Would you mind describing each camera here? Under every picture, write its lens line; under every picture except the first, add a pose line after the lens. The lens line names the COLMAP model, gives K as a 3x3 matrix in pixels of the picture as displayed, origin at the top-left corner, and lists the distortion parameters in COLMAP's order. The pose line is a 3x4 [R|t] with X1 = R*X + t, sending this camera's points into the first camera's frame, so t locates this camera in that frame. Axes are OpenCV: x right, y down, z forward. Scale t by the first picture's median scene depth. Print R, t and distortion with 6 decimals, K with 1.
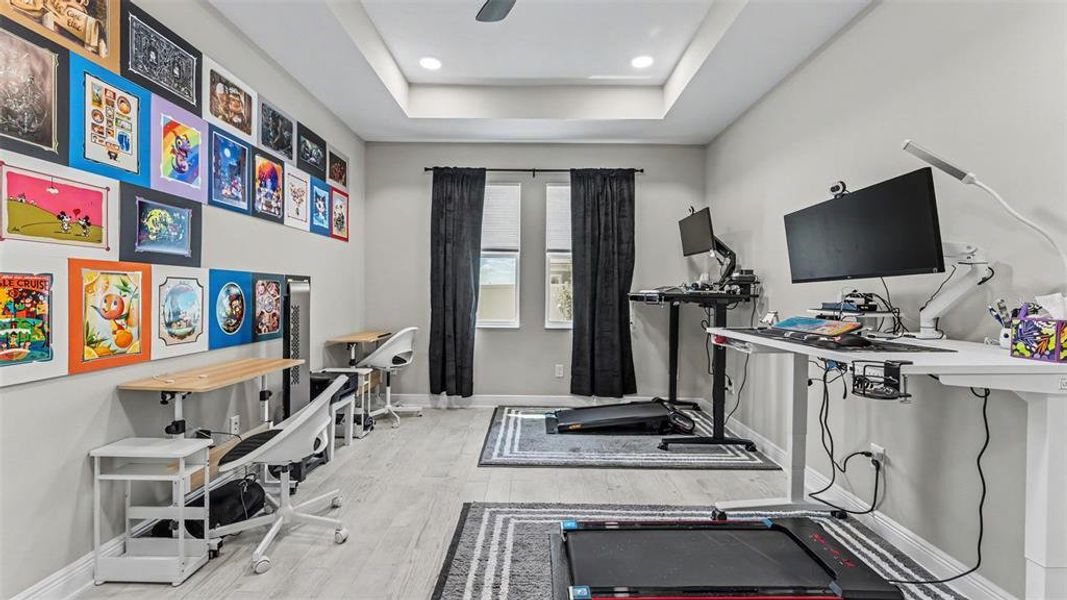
lens RADIAL K [[424.1, 0, 530.0], [0, 424.1, 296.5], [0, 0, 1]] dist [-0.000212, -0.000081]
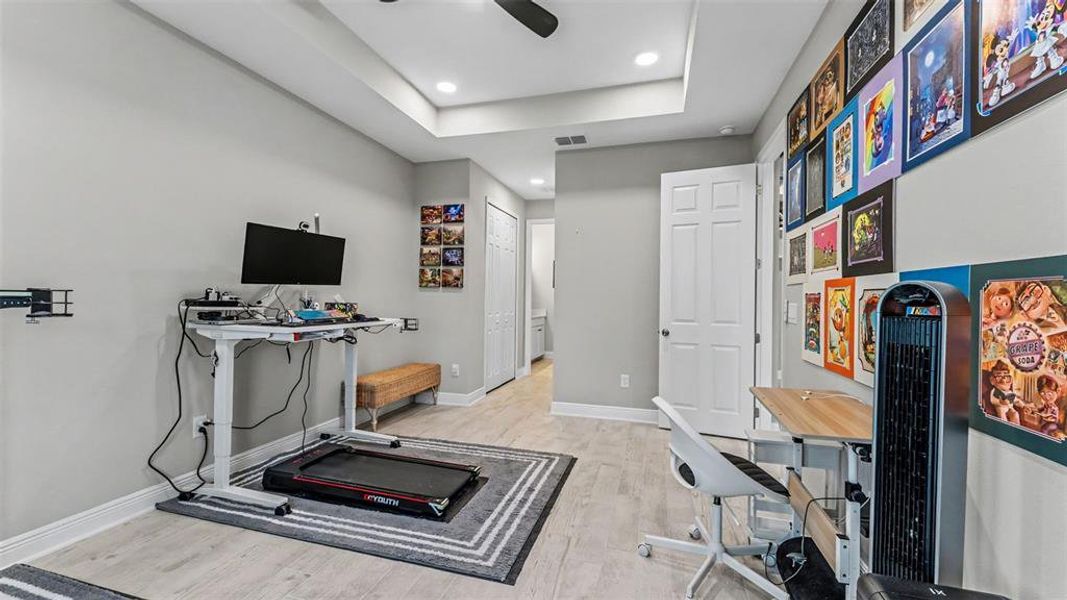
lens RADIAL K [[424.1, 0, 530.0], [0, 424.1, 296.5], [0, 0, 1]] dist [-0.000212, -0.000081]
pose [[-0.962032, -0.022157, 0.272037, -0.406043], [-0.020867, 0.999753, 0.007633, -0.022509], [-0.272139, 0.001666, -0.962257, 1.857405]]
